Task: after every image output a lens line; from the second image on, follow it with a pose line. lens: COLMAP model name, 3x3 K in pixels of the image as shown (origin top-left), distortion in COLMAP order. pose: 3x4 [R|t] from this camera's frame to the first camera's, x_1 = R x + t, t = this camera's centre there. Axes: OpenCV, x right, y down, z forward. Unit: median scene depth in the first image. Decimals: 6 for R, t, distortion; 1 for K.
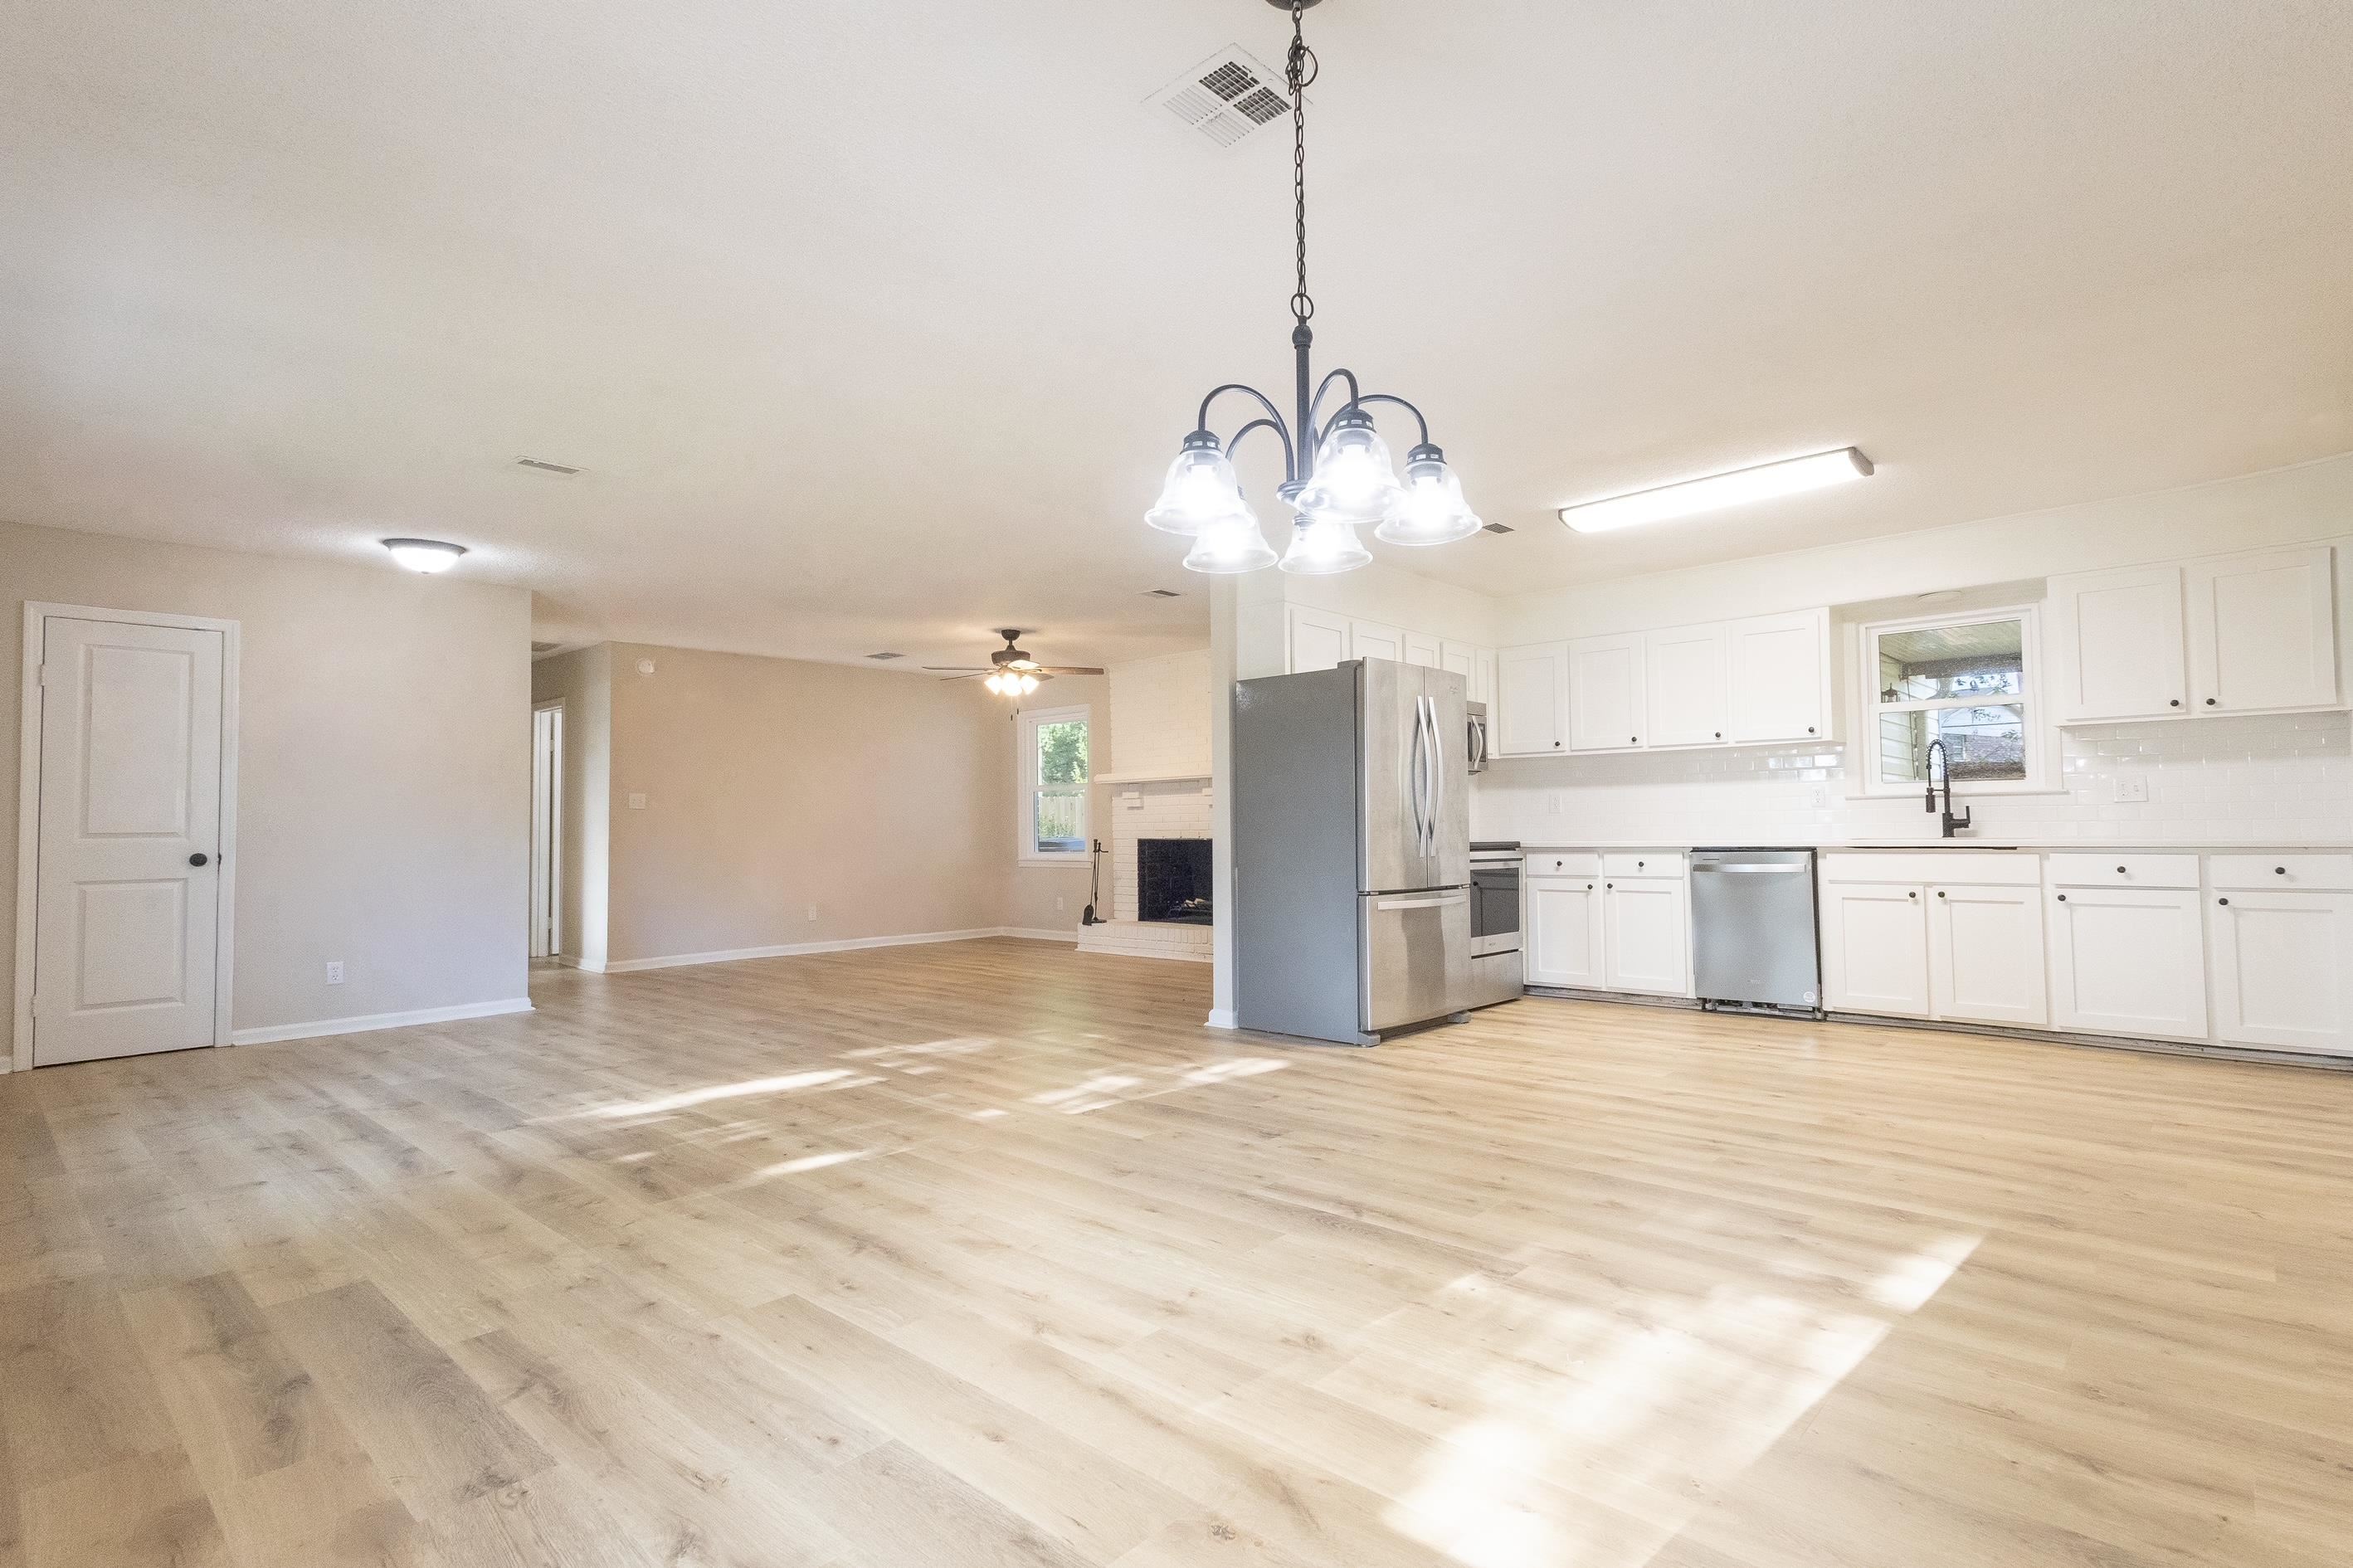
lens RADIAL K [[1155.0, 0, 1176.5], [0, 1155.0, 784.0], [0, 0, 1]] dist [0.003043, 0.000464]
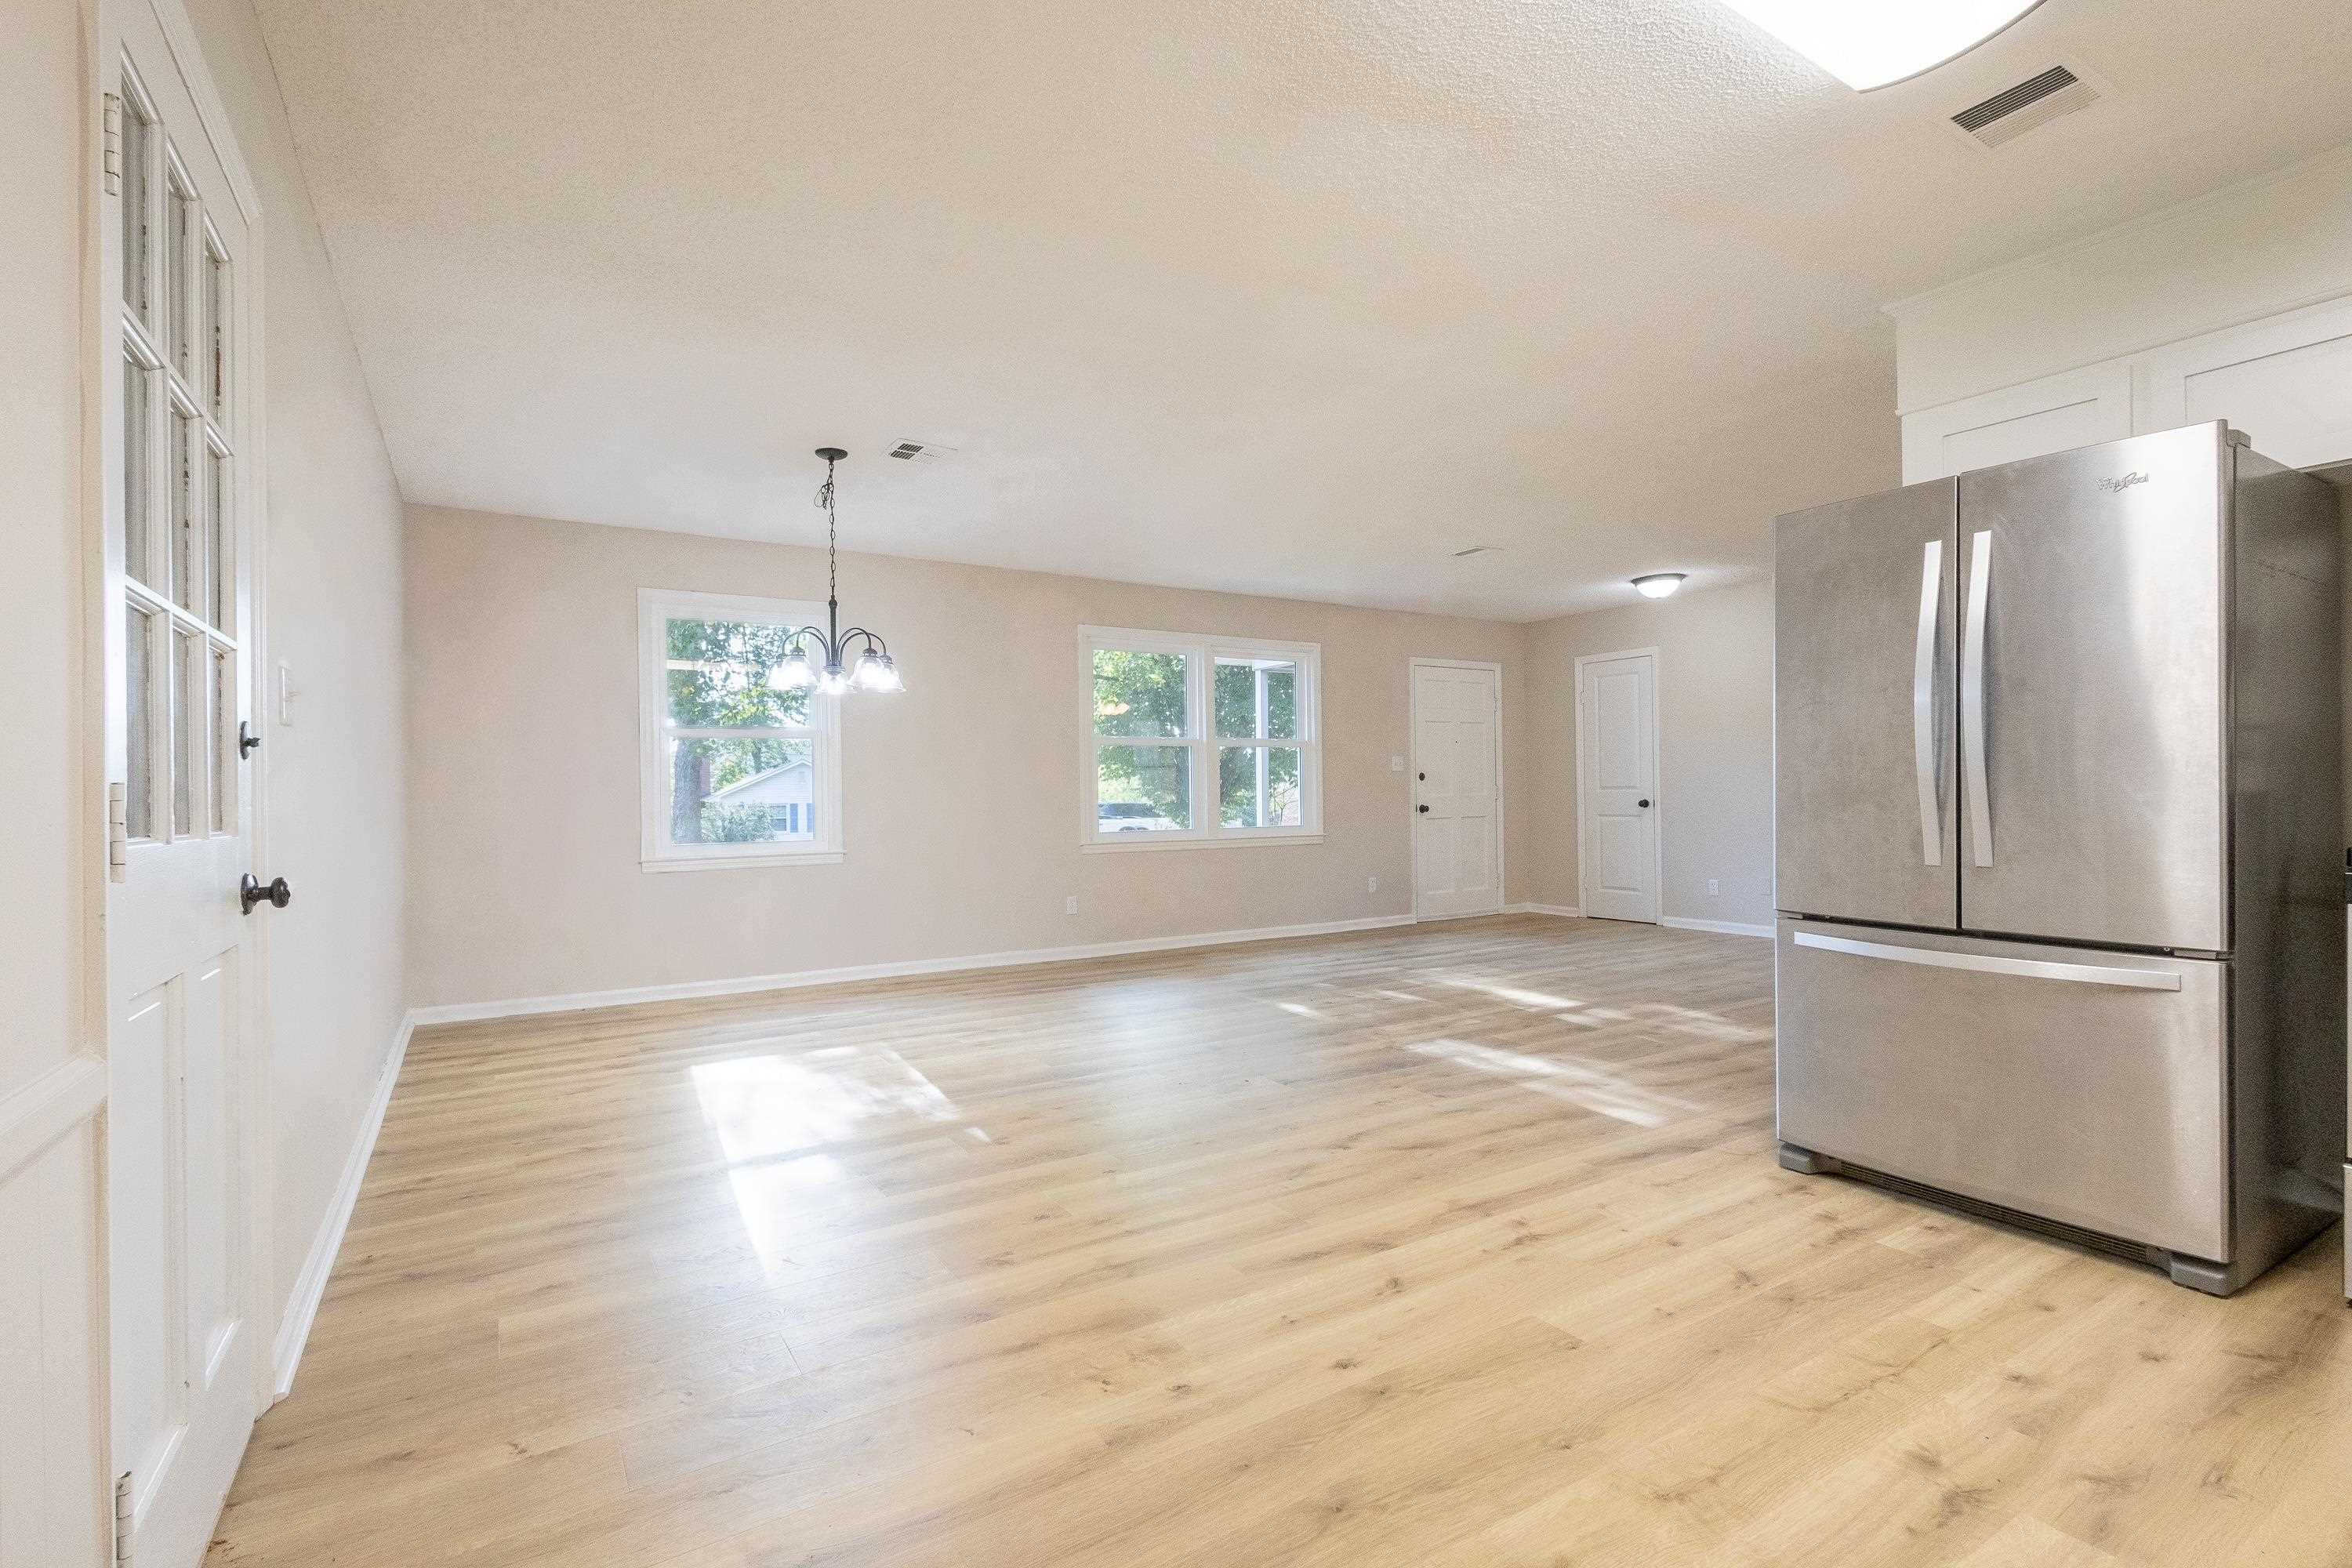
lens RADIAL K [[1049.0, 0, 1176.0], [0, 1049.0, 784.0], [0, 0, 1]] dist [0.000841, 0.000098]
pose [[-0.249141, 0.009928, -0.968416, 0.535071], [0.051068, 0.998691, -0.002900, 0.008453], [0.967120, -0.050178, -0.249322, 0.578429]]
